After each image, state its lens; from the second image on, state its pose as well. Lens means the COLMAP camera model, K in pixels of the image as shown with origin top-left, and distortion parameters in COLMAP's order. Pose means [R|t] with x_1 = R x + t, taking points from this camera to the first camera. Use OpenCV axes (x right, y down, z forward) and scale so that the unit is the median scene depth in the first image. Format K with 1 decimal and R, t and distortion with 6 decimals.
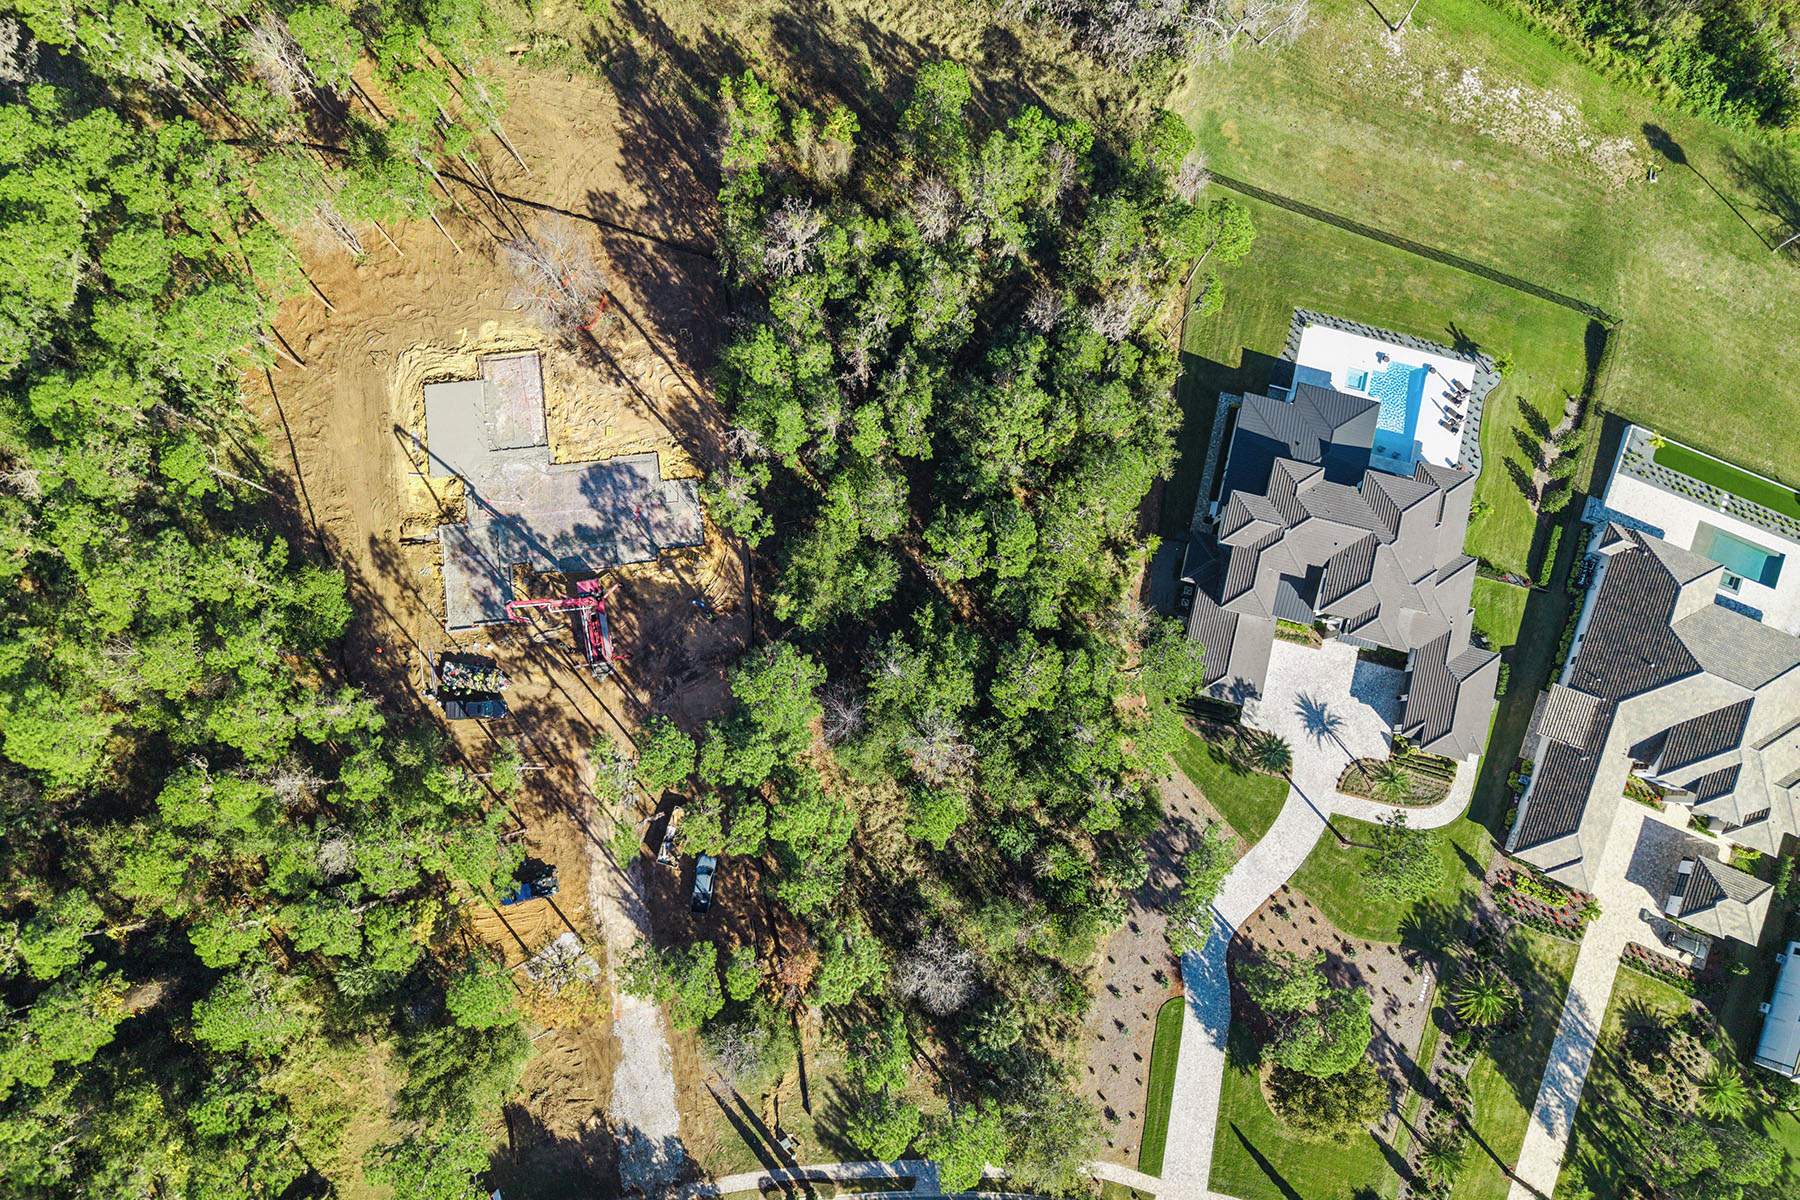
lens RADIAL K [[1228.4, 0, 900.0], [0, 1228.4, 600.0], [0, 0, 1]] dist [0.007401, -0.008502]
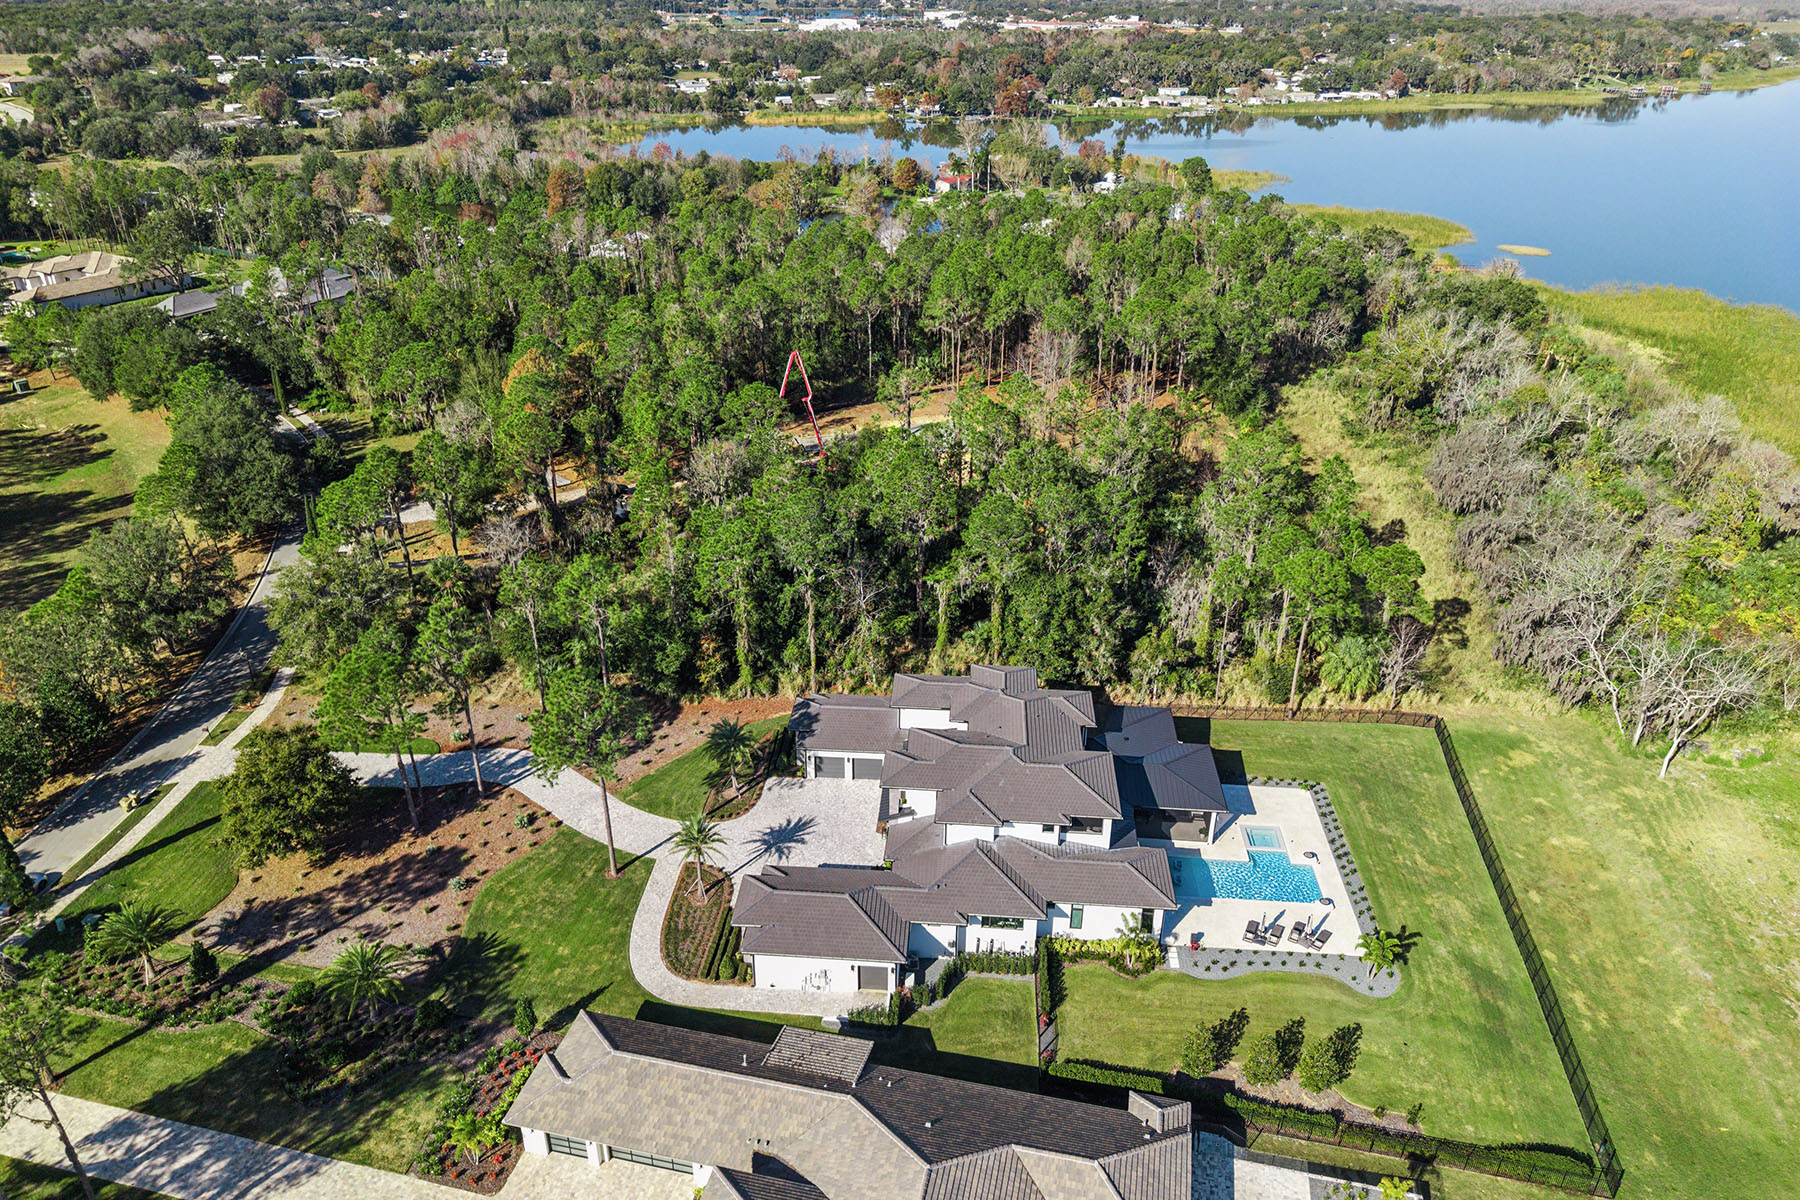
lens RADIAL K [[1228.4, 0, 900.0], [0, 1228.4, 600.0], [0, 0, 1]] dist [0.007401, -0.008502]
pose [[0.163695, 0.409303, -0.897594, 0.982090], [-0.976672, 0.195423, -0.089004, 0.067238], [0.138981, 0.891225, 0.431744, 0.574526]]
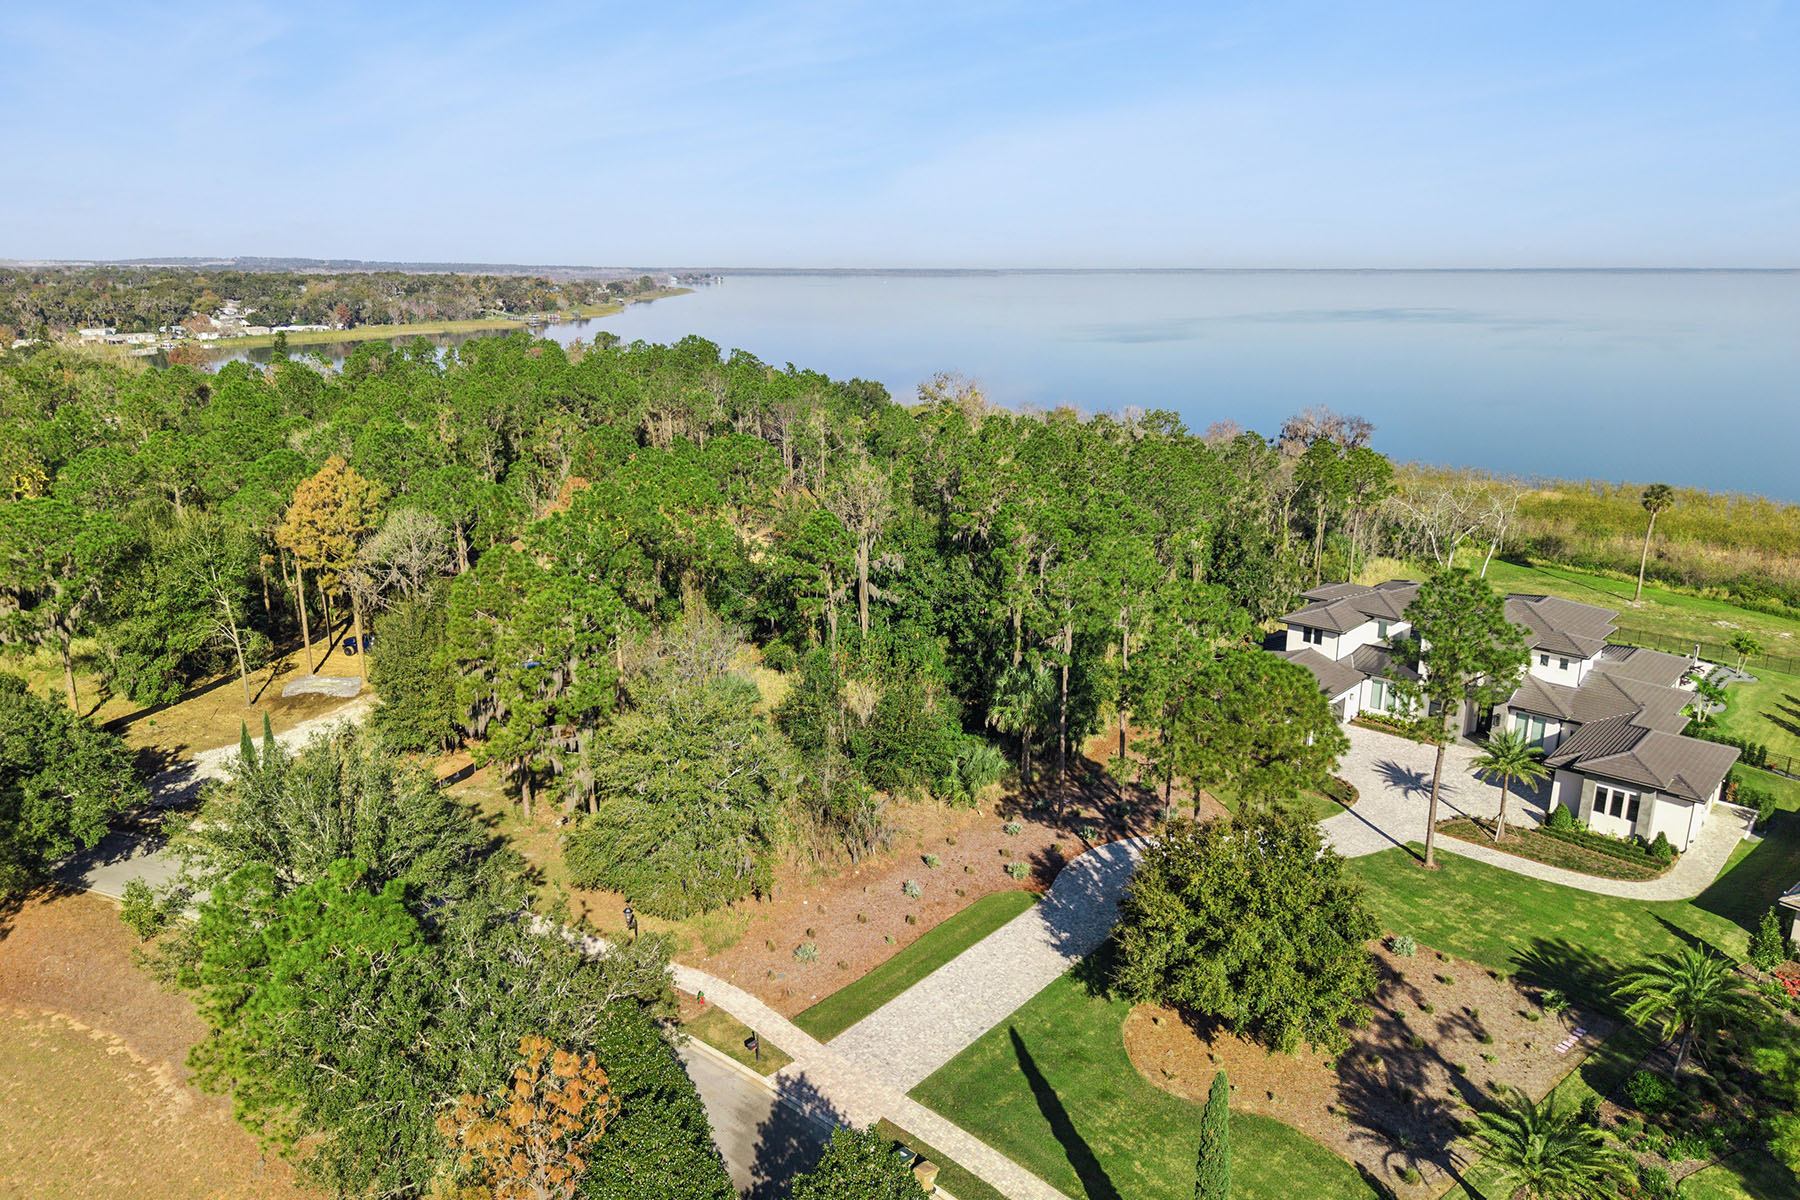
lens RADIAL K [[1228.4, 0, 900.0], [0, 1228.4, 600.0], [0, 0, 1]] dist [0.007401, -0.008502]
pose [[0.875706, 0.088604, -0.474645, 0.412085], [-0.473066, 0.354276, -0.806658, 0.719686], [0.096682, 0.930934, 0.352157, 0.679734]]
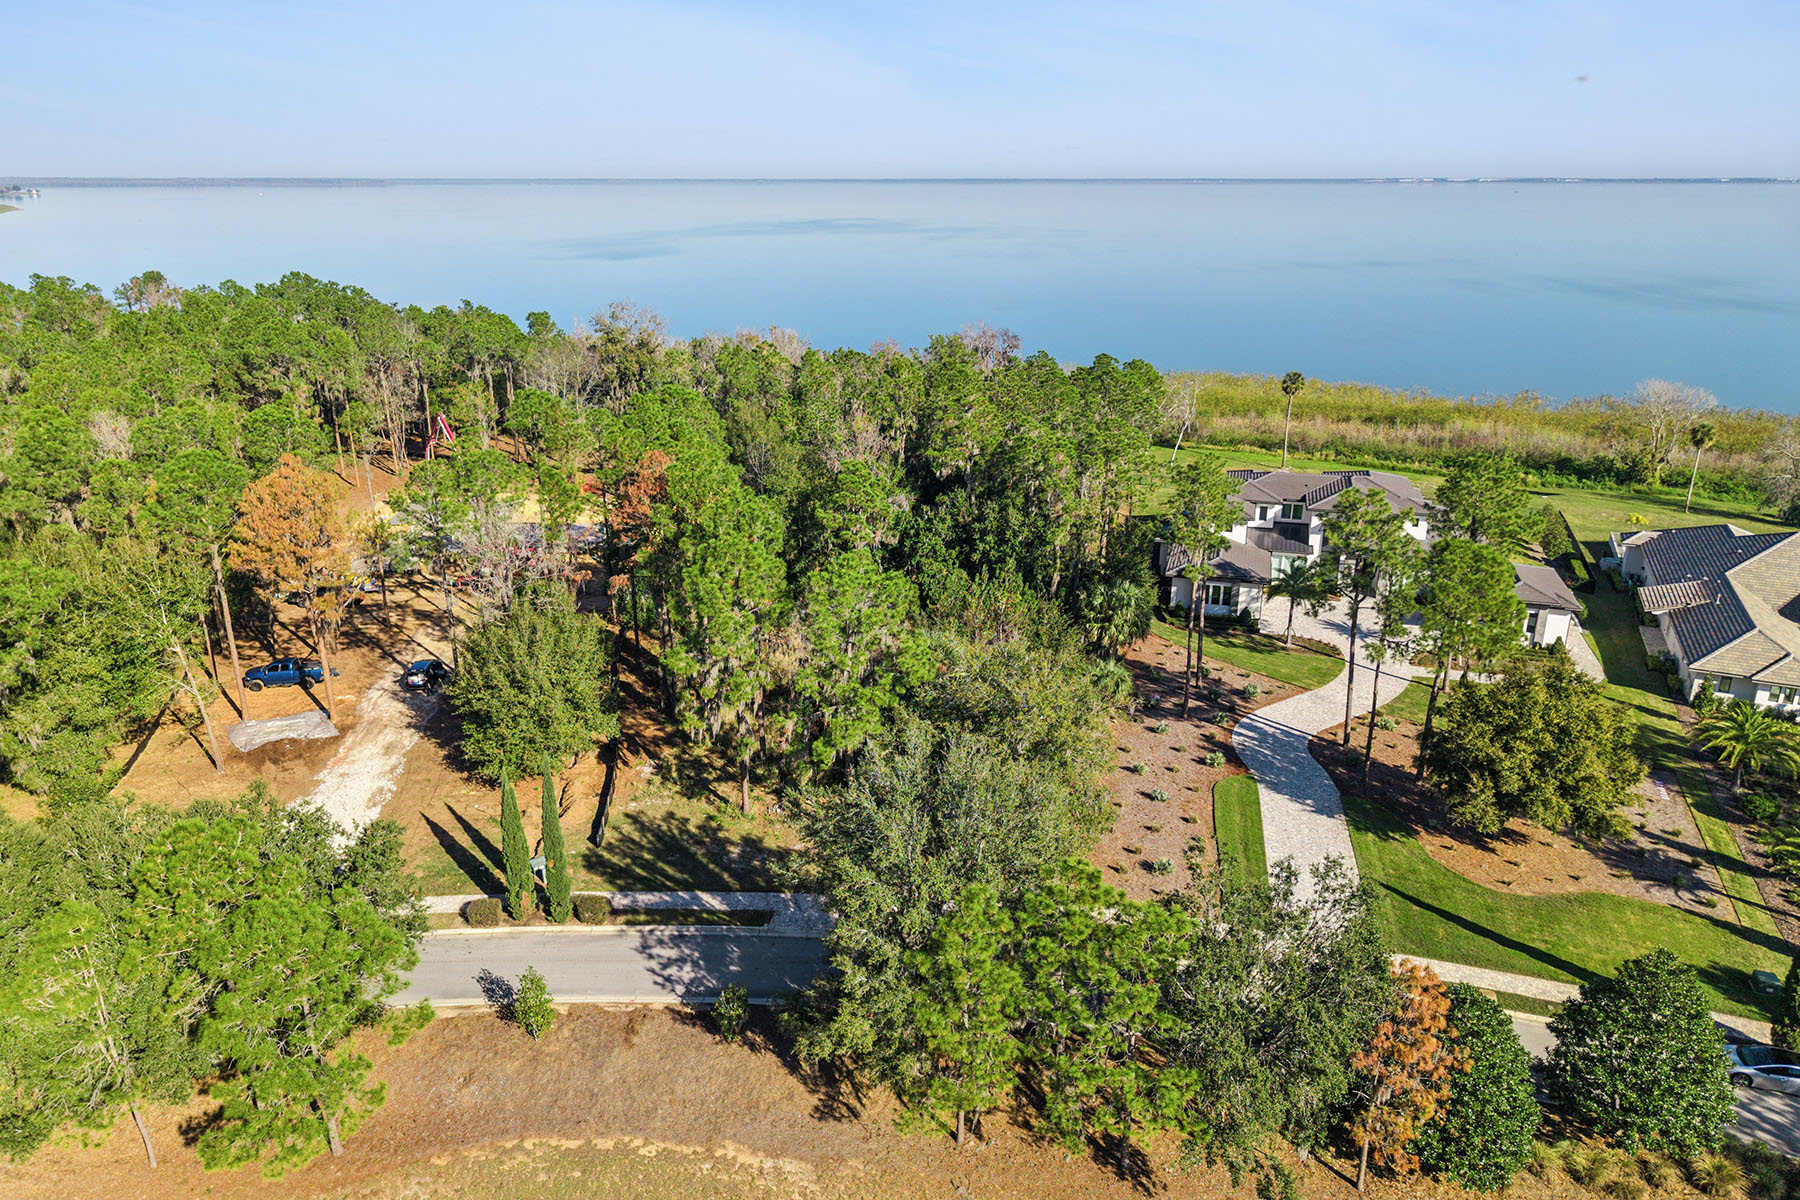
lens RADIAL K [[1228.4, 0, 900.0], [0, 1228.4, 600.0], [0, 0, 1]] dist [0.007401, -0.008502]
pose [[0.998557, -0.023750, -0.048157, 0.089637], [-0.032501, 0.446576, -0.894155, 0.813611], [0.042742, 0.894430, 0.445160, 0.638347]]
